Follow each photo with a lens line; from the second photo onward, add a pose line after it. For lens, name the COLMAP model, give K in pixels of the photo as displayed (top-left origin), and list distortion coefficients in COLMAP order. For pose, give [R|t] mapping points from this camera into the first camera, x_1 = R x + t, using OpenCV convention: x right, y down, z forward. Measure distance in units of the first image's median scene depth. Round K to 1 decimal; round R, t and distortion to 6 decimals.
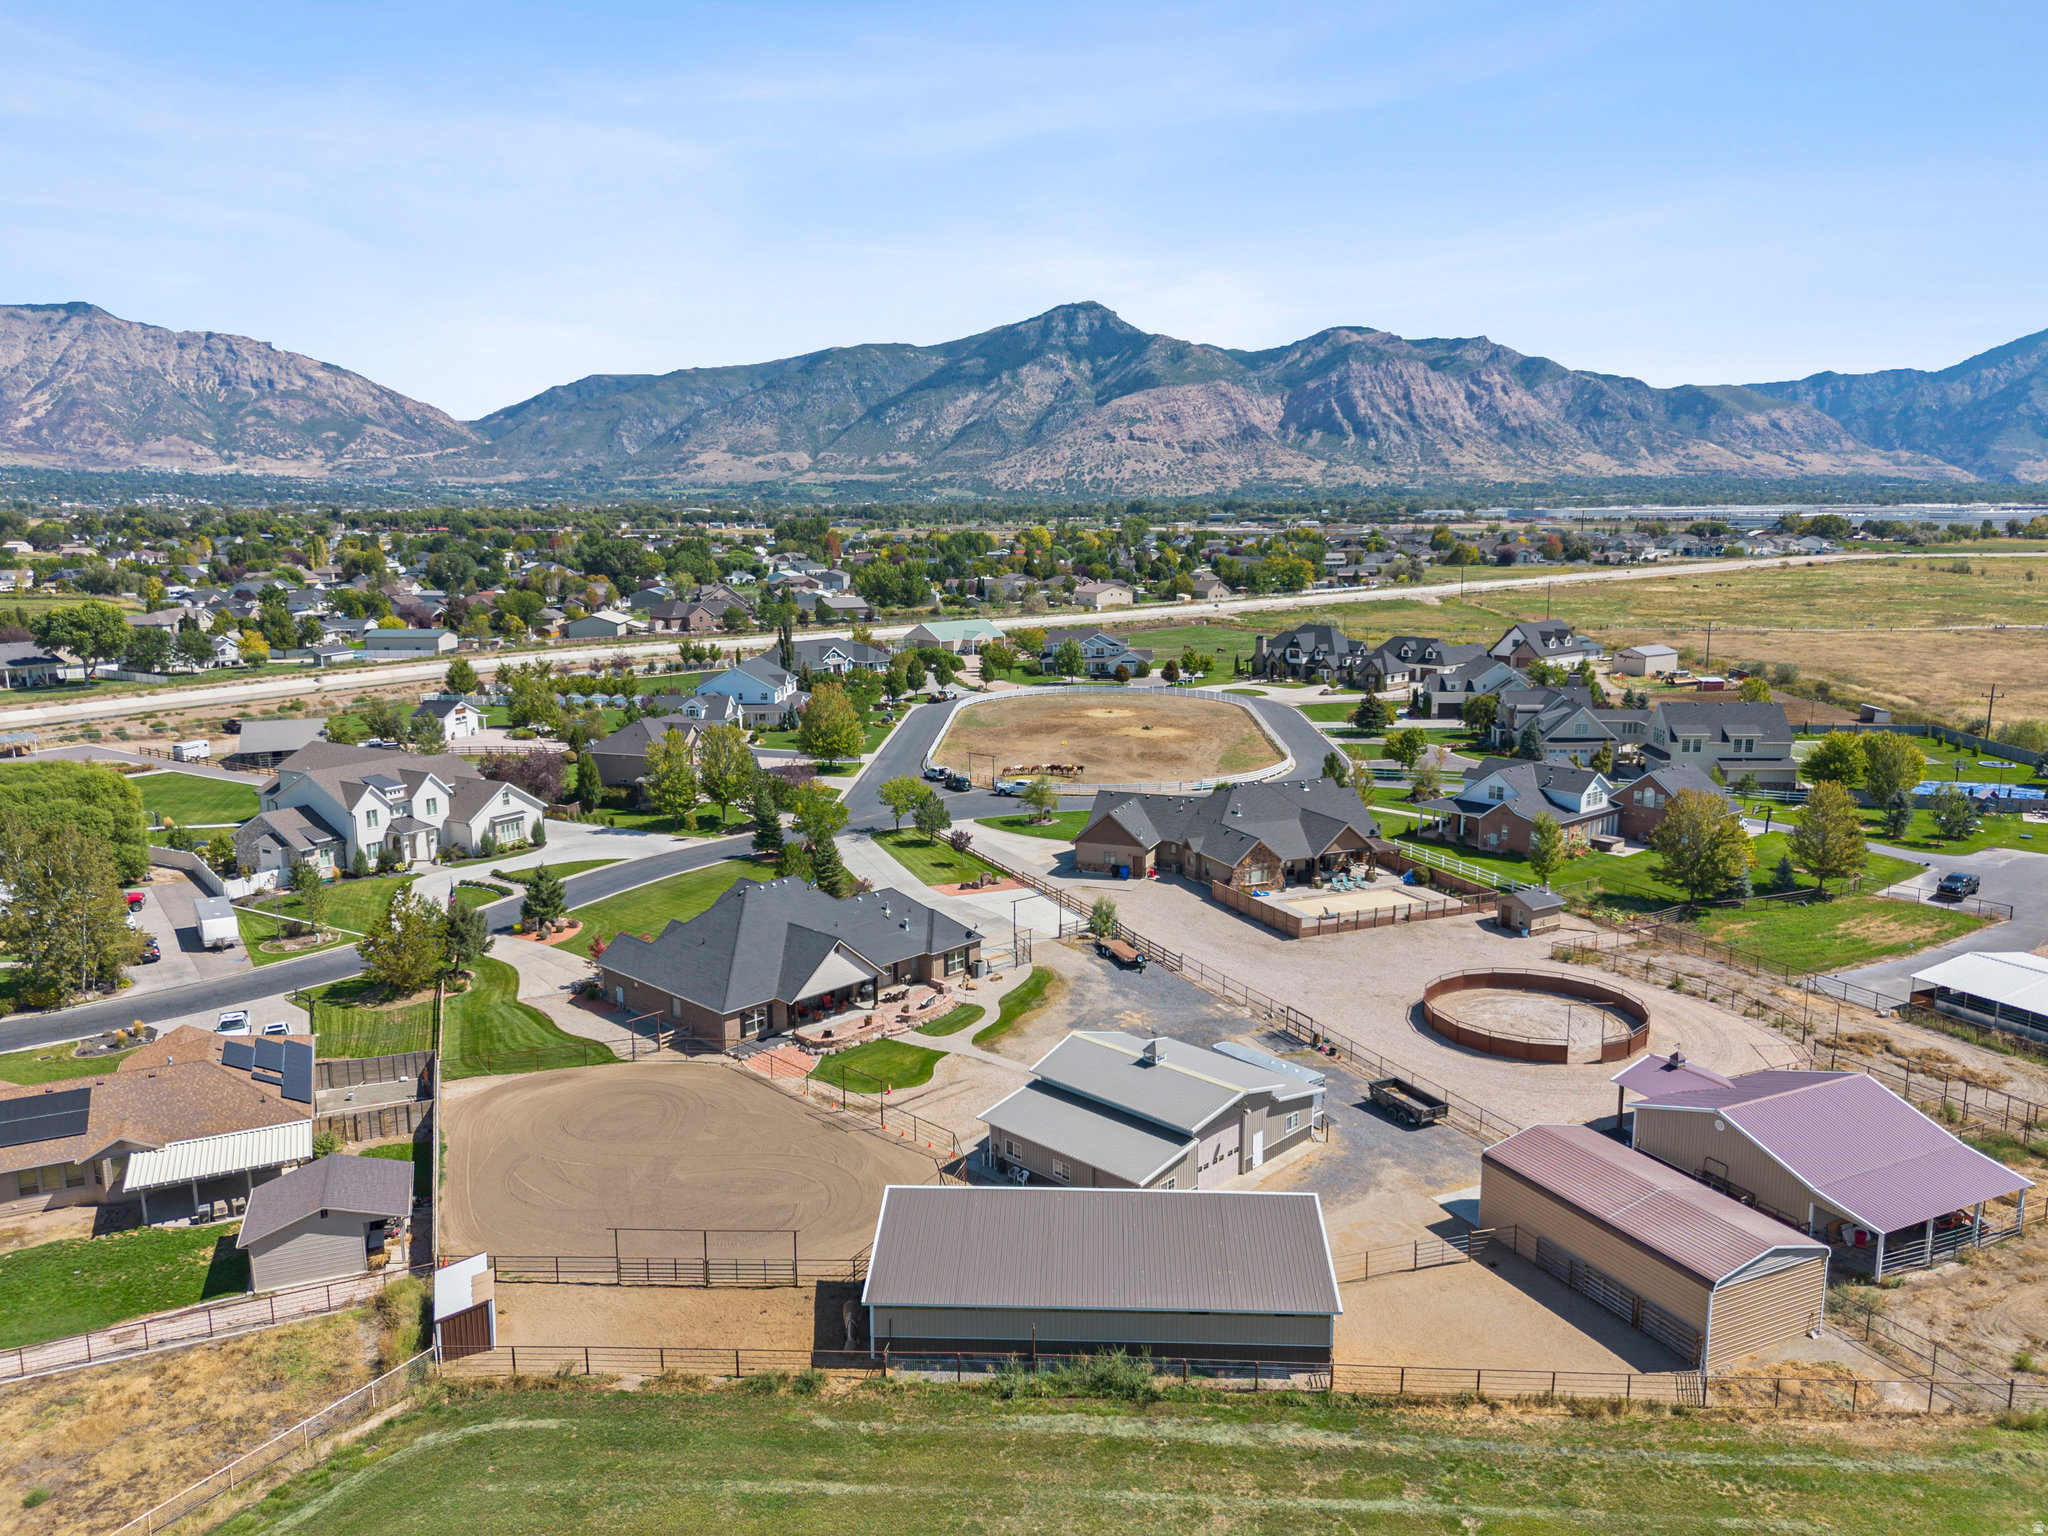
lens RADIAL K [[1416.8, 0, 1020.5], [0, 1416.8, 774.2], [0, 0, 1]] dist [0.037030, -0.013614]
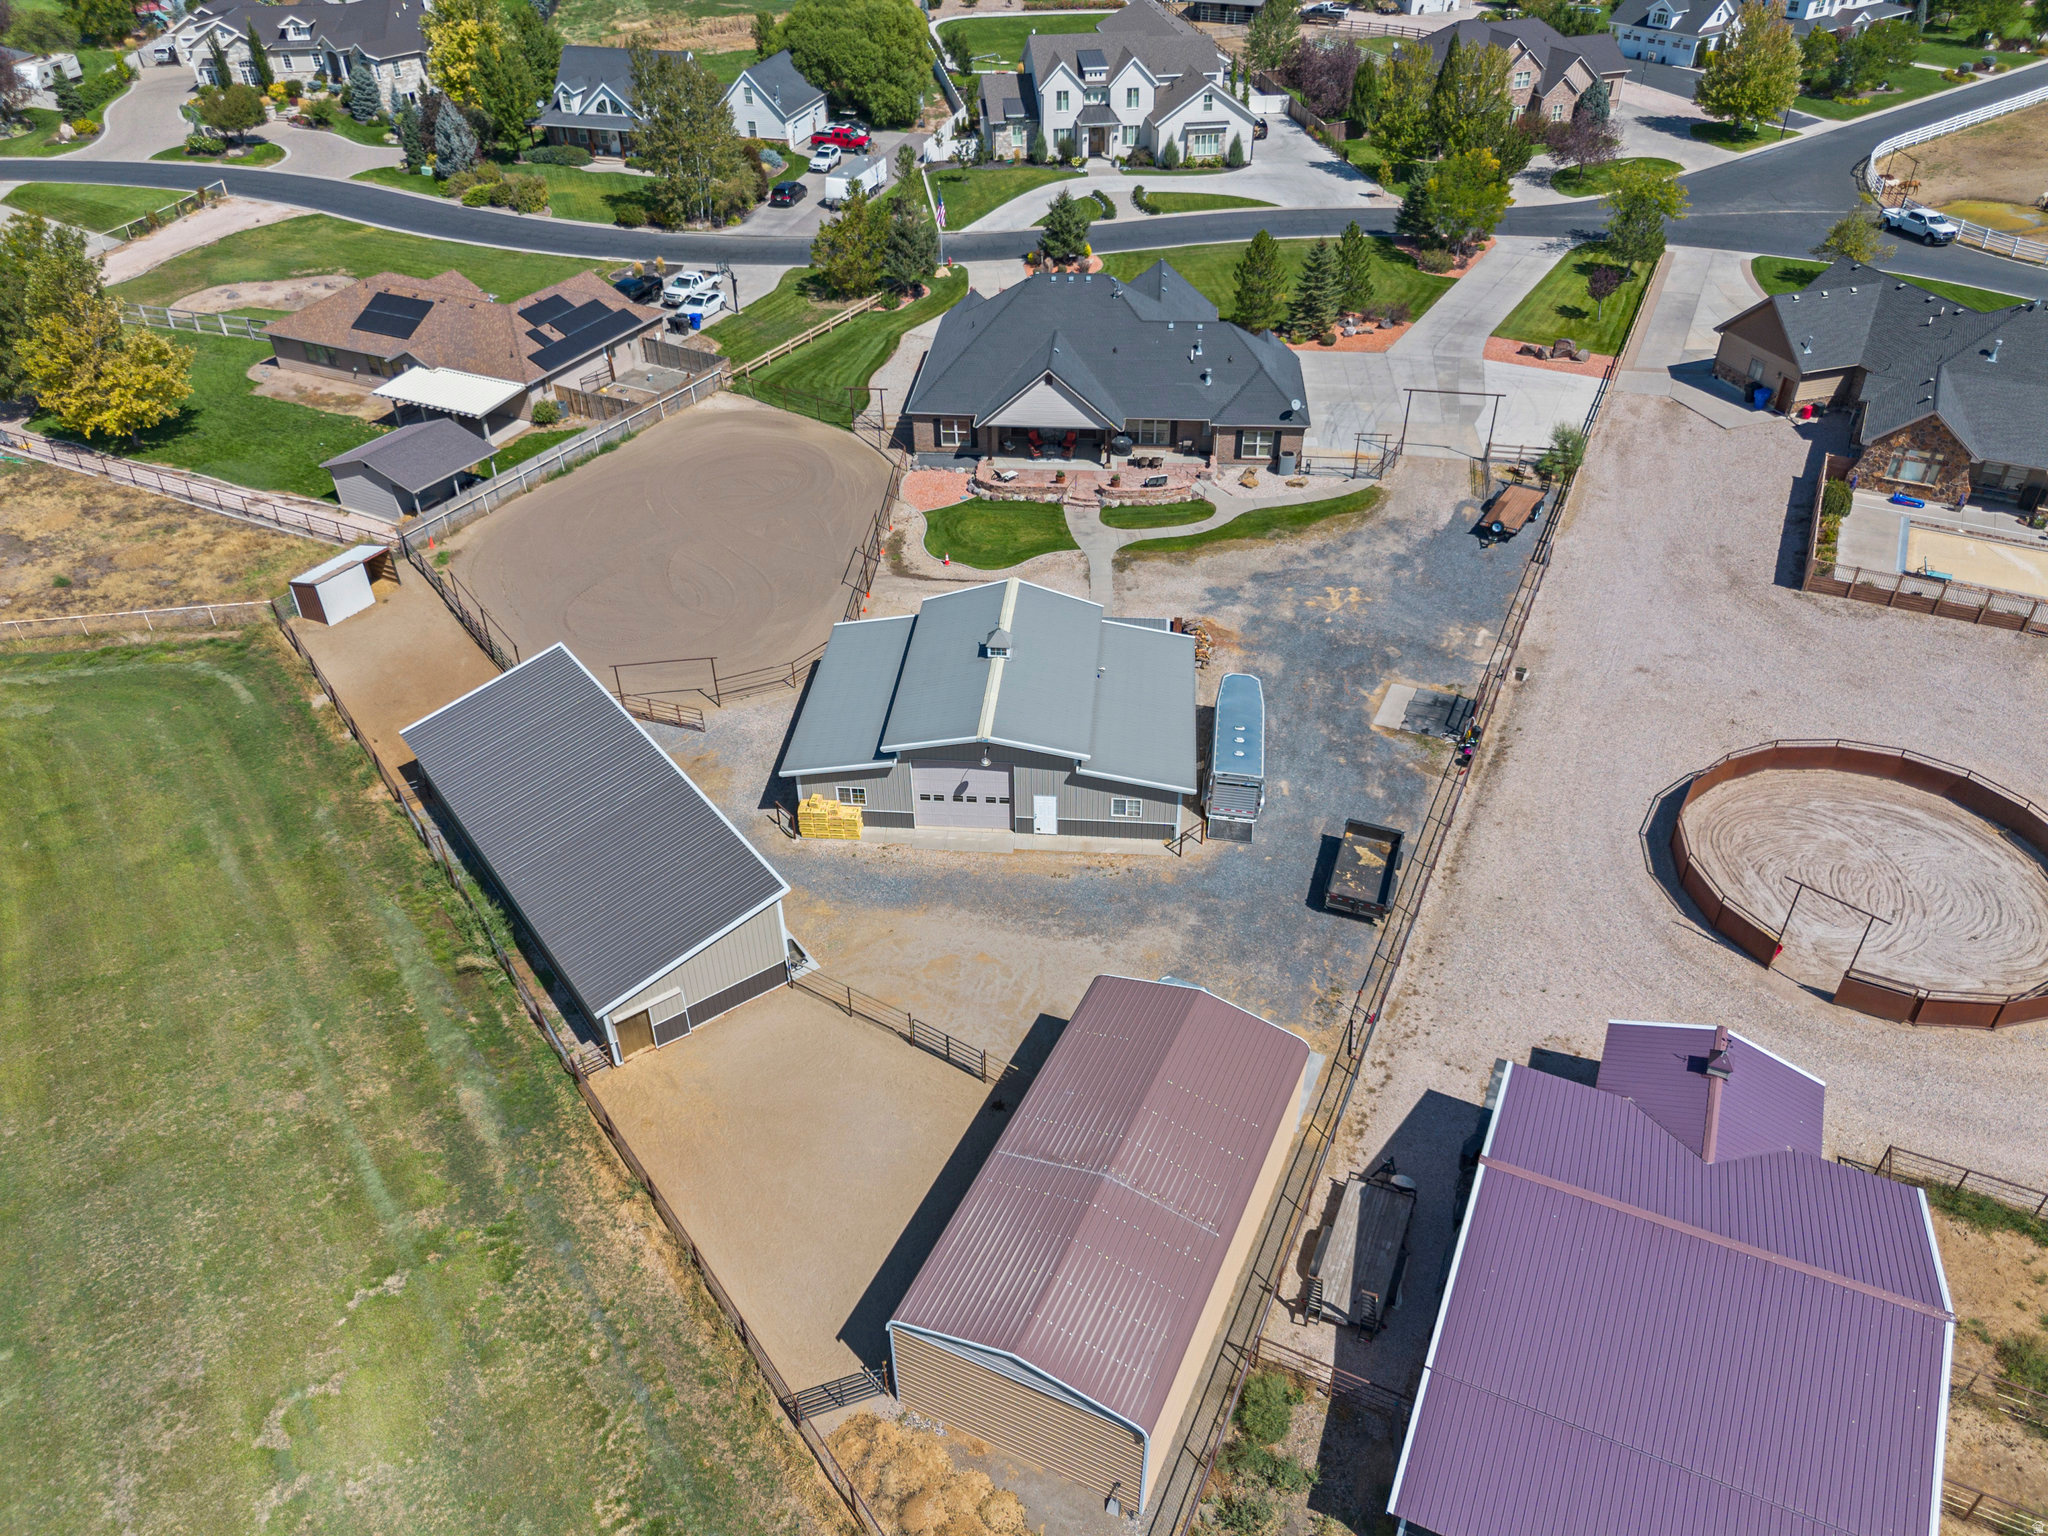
lens RADIAL K [[1416.8, 0, 1020.5], [0, 1416.8, 772.6], [0, 0, 1]] dist [0.037030, -0.013614]
pose [[0.651896, 0.463898, -0.599858, 0.431973], [-0.141270, 0.851494, 0.504976, -0.090537], [0.745033, -0.244450, 0.620621, 0.397249]]
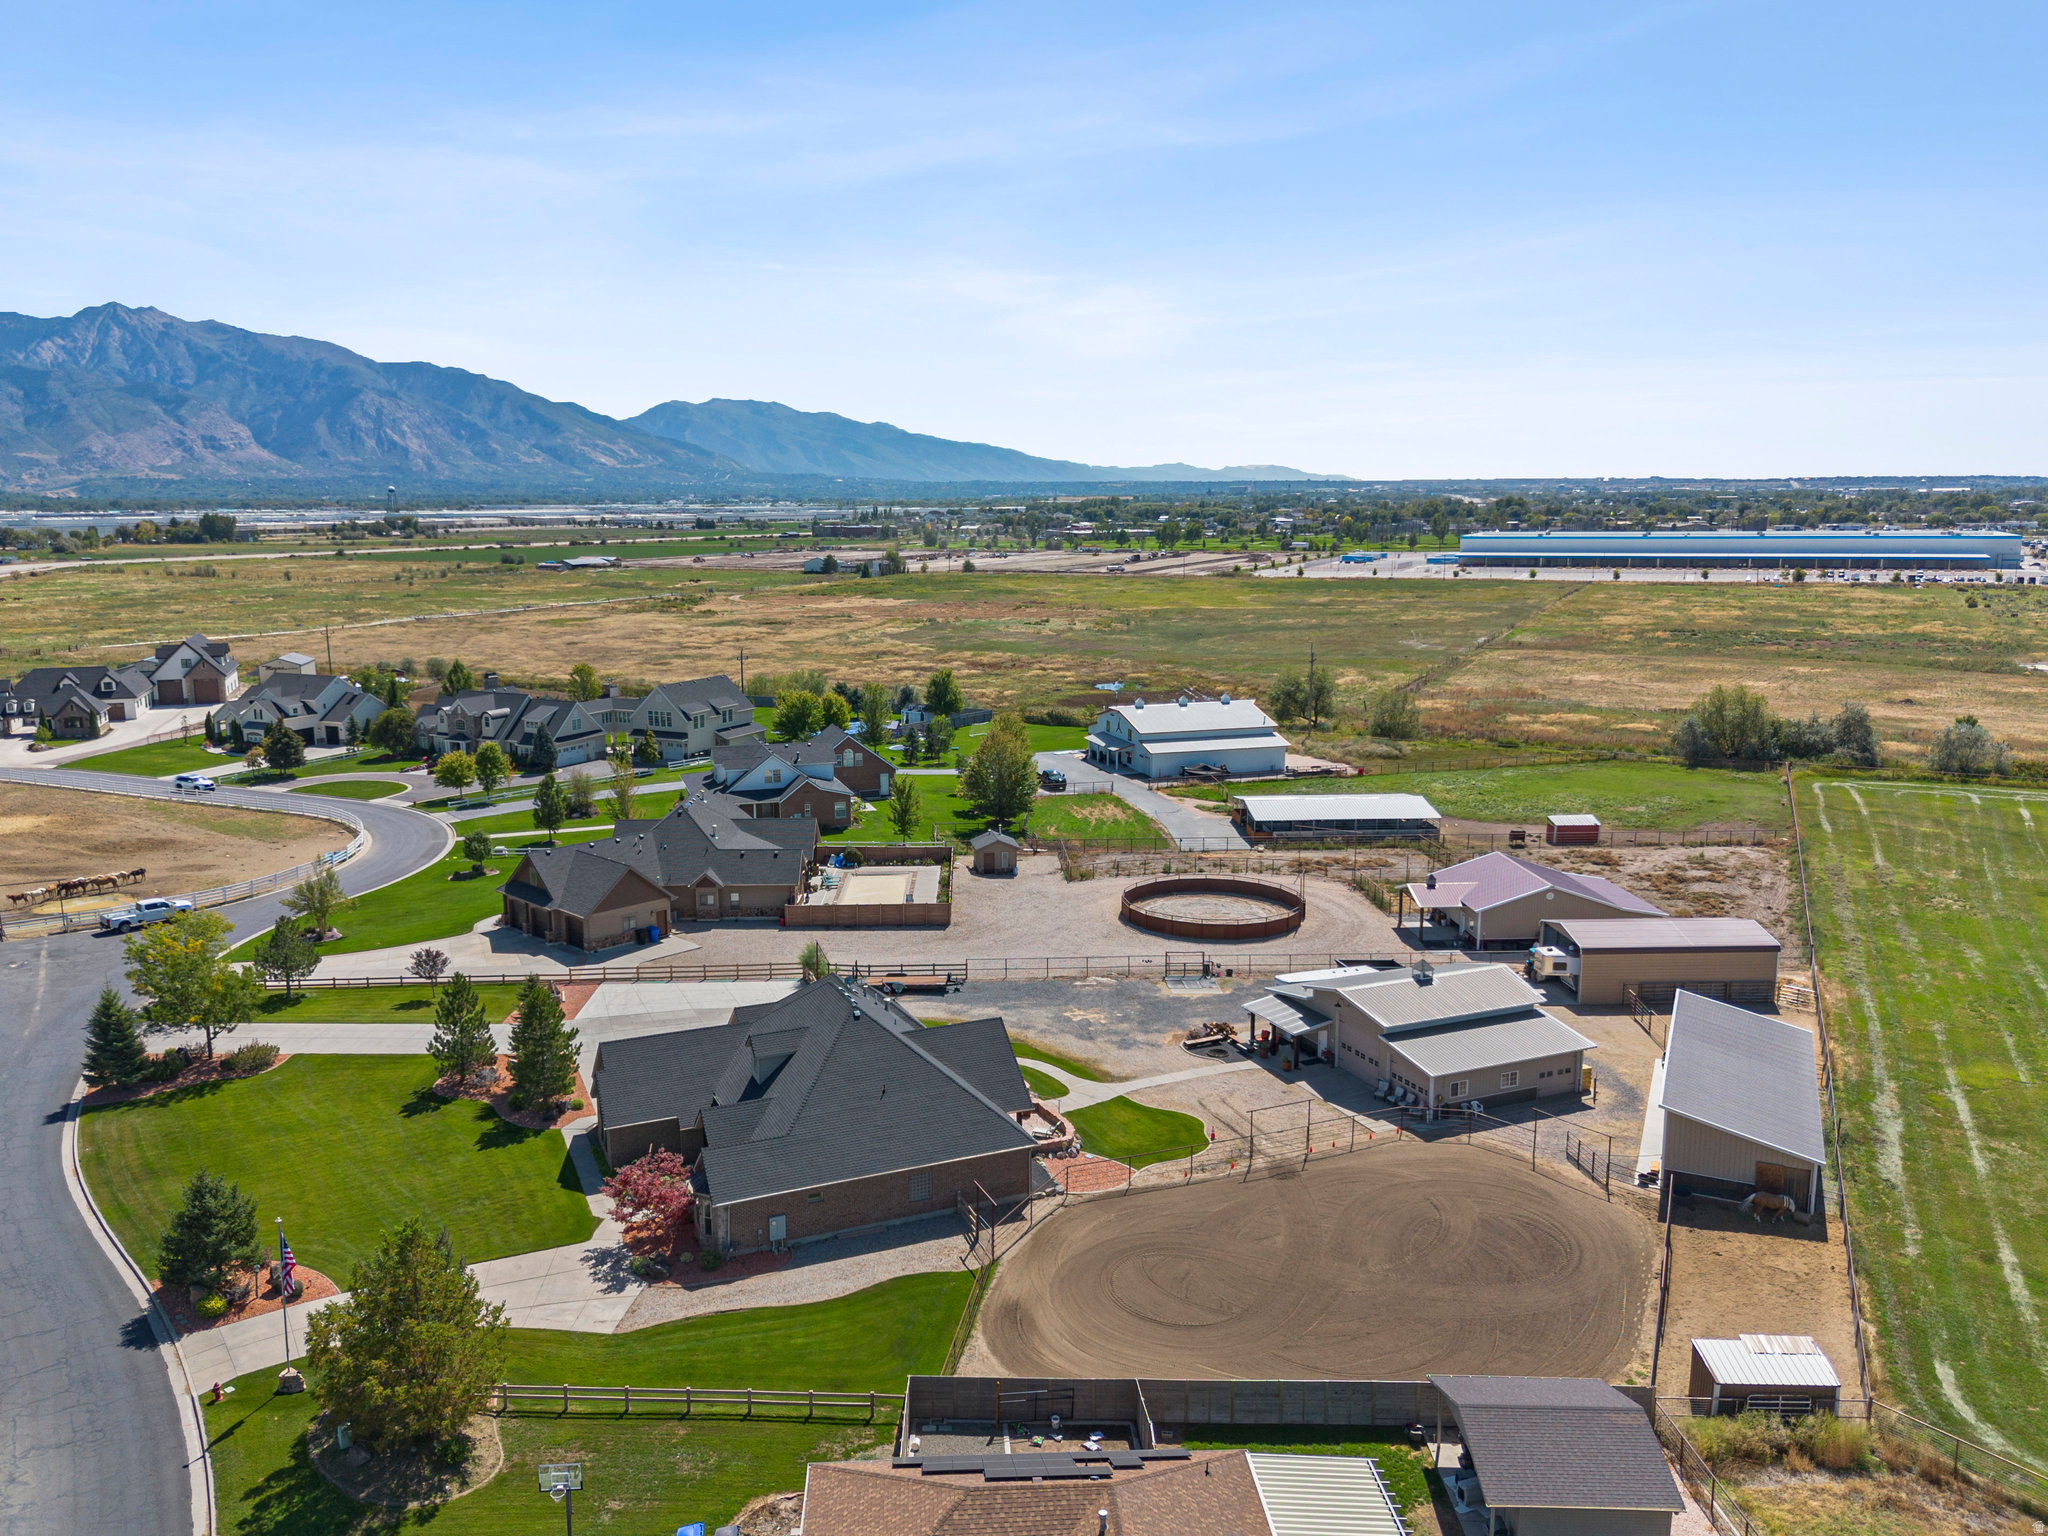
lens RADIAL K [[1416.8, 0, 1034.2], [0, 1416.8, 760.1], [0, 0, 1]] dist [0.037030, -0.013614]
pose [[0.435230, -0.166179, 0.884850, -0.782108], [0.176667, 0.979474, 0.097052, -0.103271], [-0.882816, 0.114084, 0.455655, 0.567908]]
